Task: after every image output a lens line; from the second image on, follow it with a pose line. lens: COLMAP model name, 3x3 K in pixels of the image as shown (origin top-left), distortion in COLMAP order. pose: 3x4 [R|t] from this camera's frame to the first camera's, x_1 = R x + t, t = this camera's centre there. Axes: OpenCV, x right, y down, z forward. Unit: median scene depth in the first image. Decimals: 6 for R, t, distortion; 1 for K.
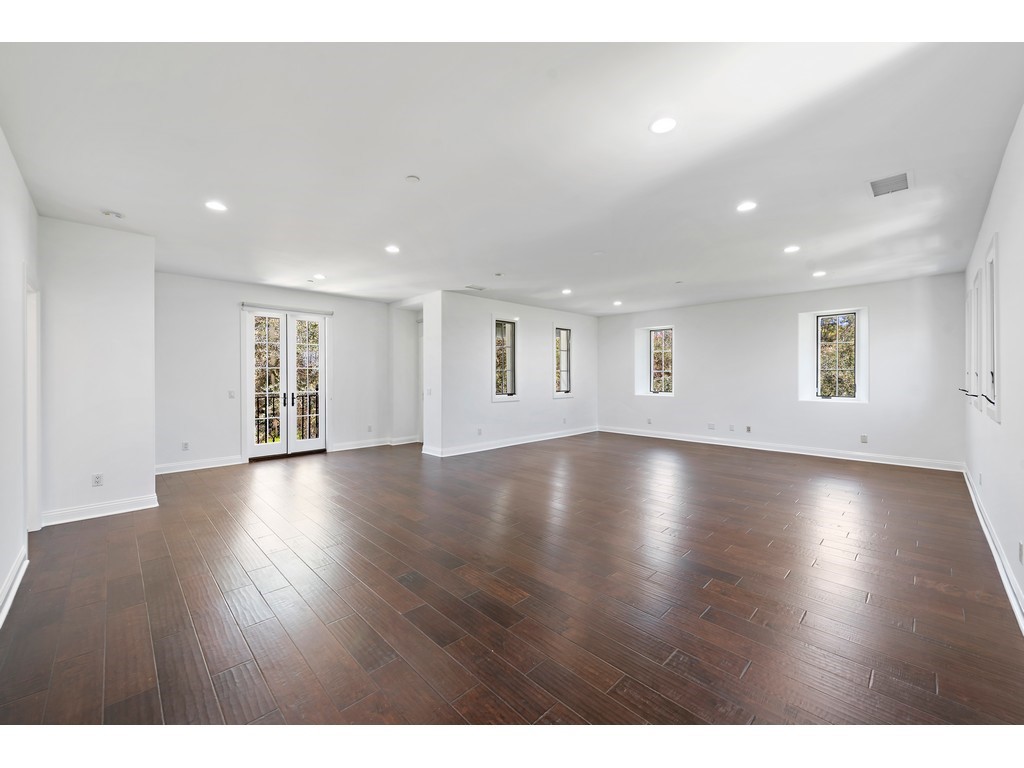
lens RADIAL K [[403.8, 0, 515.2], [0, 403.8, 379.7], [0, 0, 1]] dist [0.001565, -0.000118]
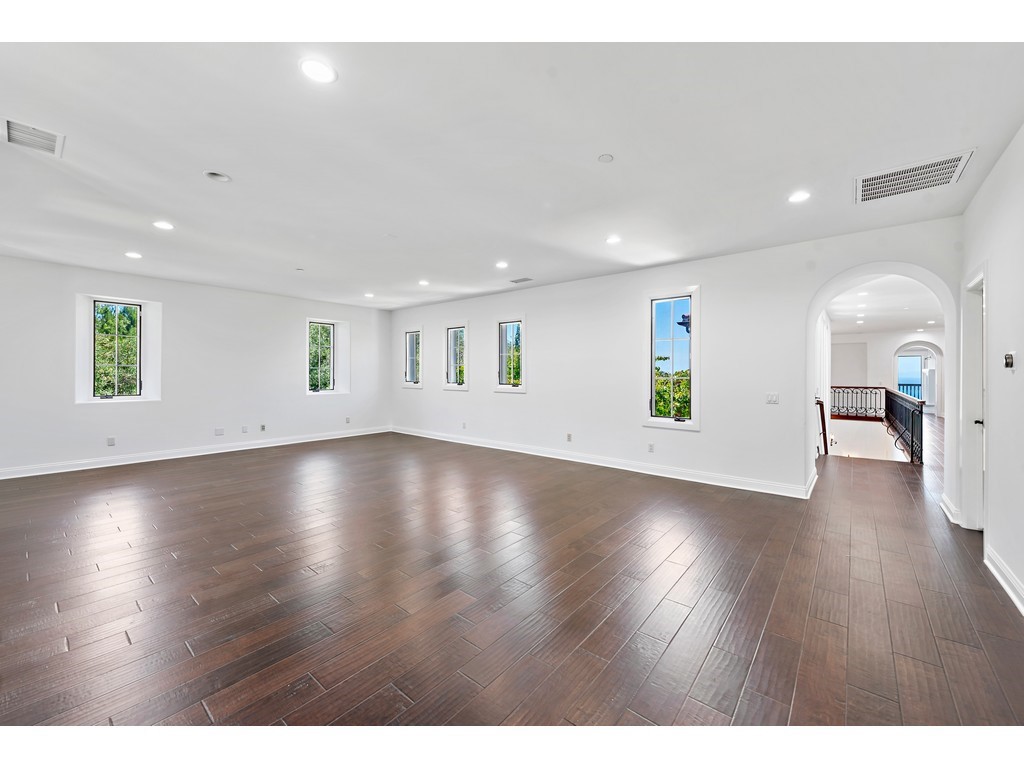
lens RADIAL K [[403.8, 0, 515.2], [0, 403.8, 379.7], [0, 0, 1]] dist [0.001565, -0.000118]
pose [[-0.098032, -0.011685, 0.995115, -0.205433], [0.007494, 0.999894, 0.012479, -0.000277], [-0.995155, 0.008680, -0.097934, 0.219012]]
